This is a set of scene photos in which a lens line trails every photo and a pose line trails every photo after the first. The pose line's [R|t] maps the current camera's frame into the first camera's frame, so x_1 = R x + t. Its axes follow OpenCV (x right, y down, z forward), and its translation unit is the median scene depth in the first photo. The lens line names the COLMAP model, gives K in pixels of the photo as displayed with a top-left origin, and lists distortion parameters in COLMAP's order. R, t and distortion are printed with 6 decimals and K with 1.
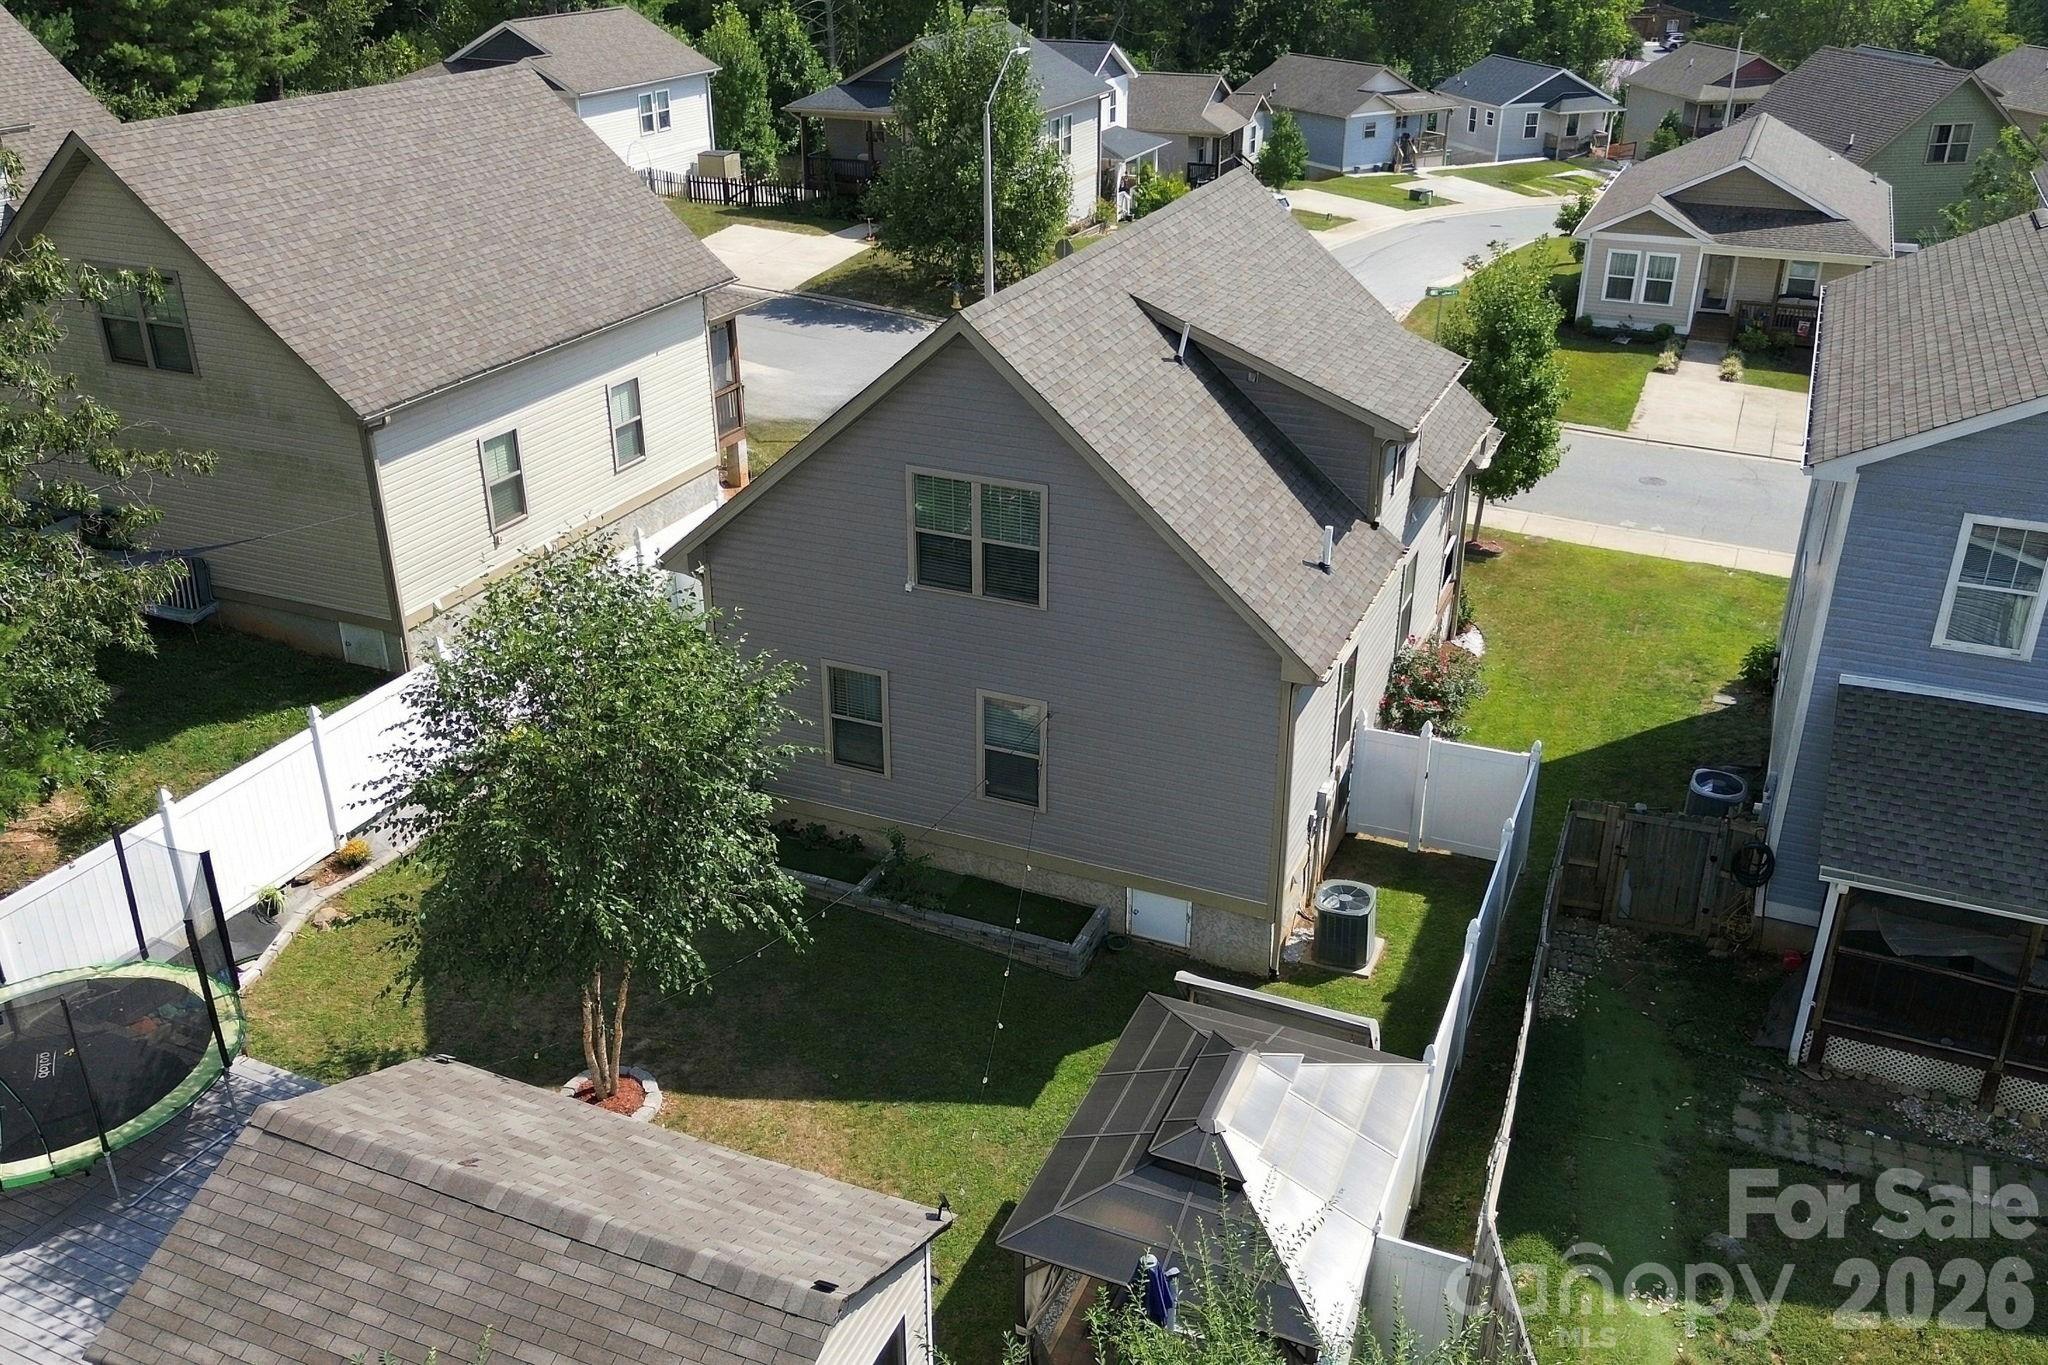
lens RADIAL K [[1727.8, 0, 1024.0], [0, 1727.8, 682.5], [0, 0, 1]] dist [0.042850, -0.014701]
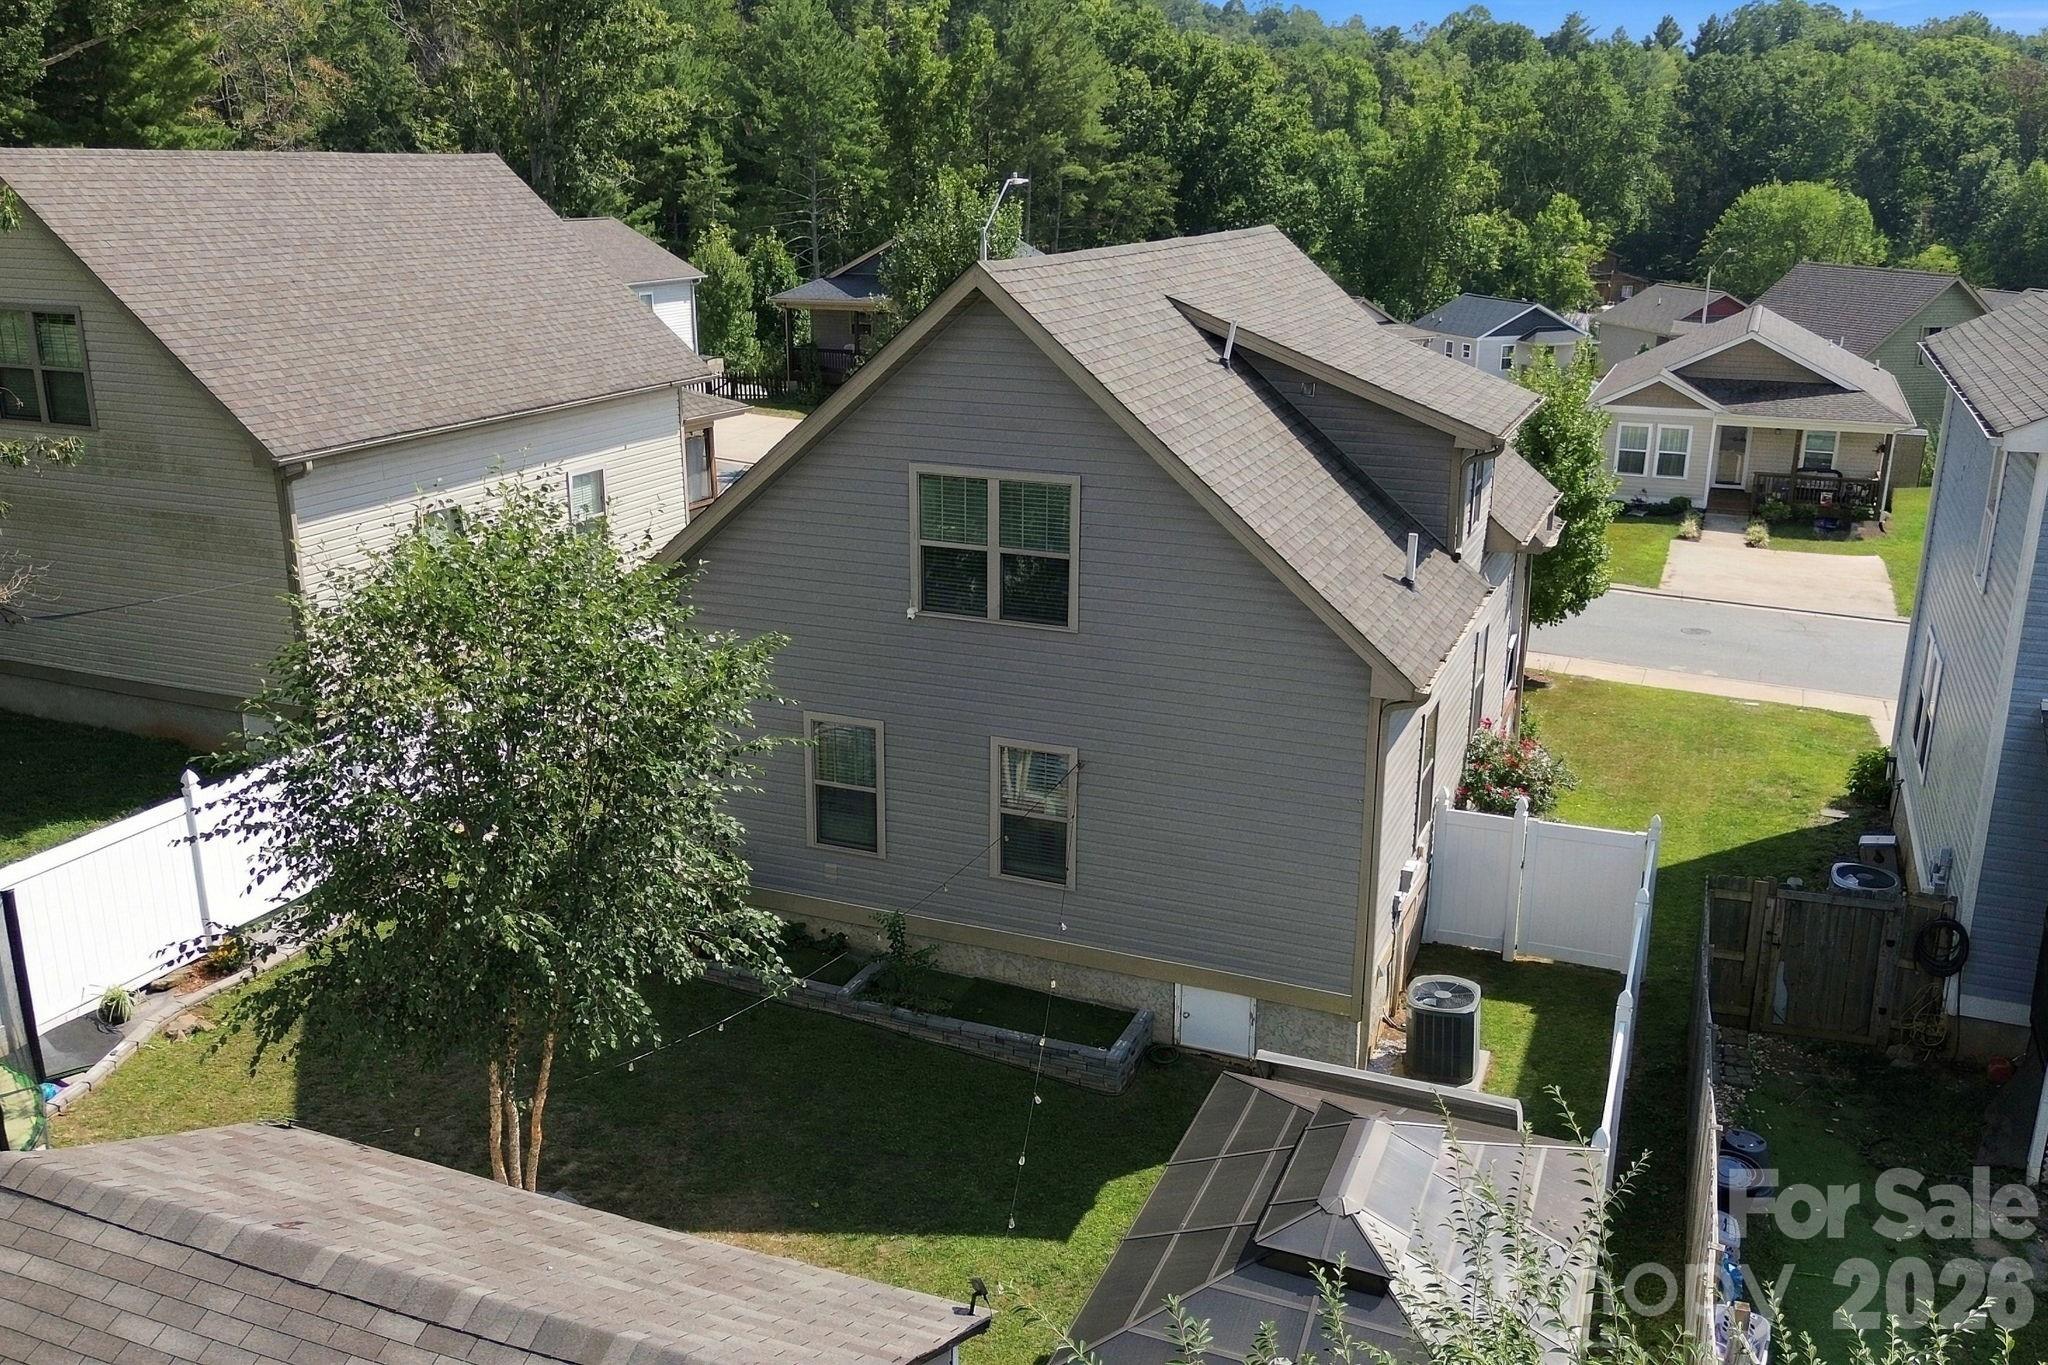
lens RADIAL K [[1727.8, 0, 1024.0], [0, 1727.8, 682.5], [0, 0, 1]] dist [0.042850, -0.014701]
pose [[0.999888, -0.000843, 0.014937, -0.023274], [0.003137, 0.988031, -0.154222, 0.101331], [-0.014628, 0.154251, 0.987923, 0.166903]]
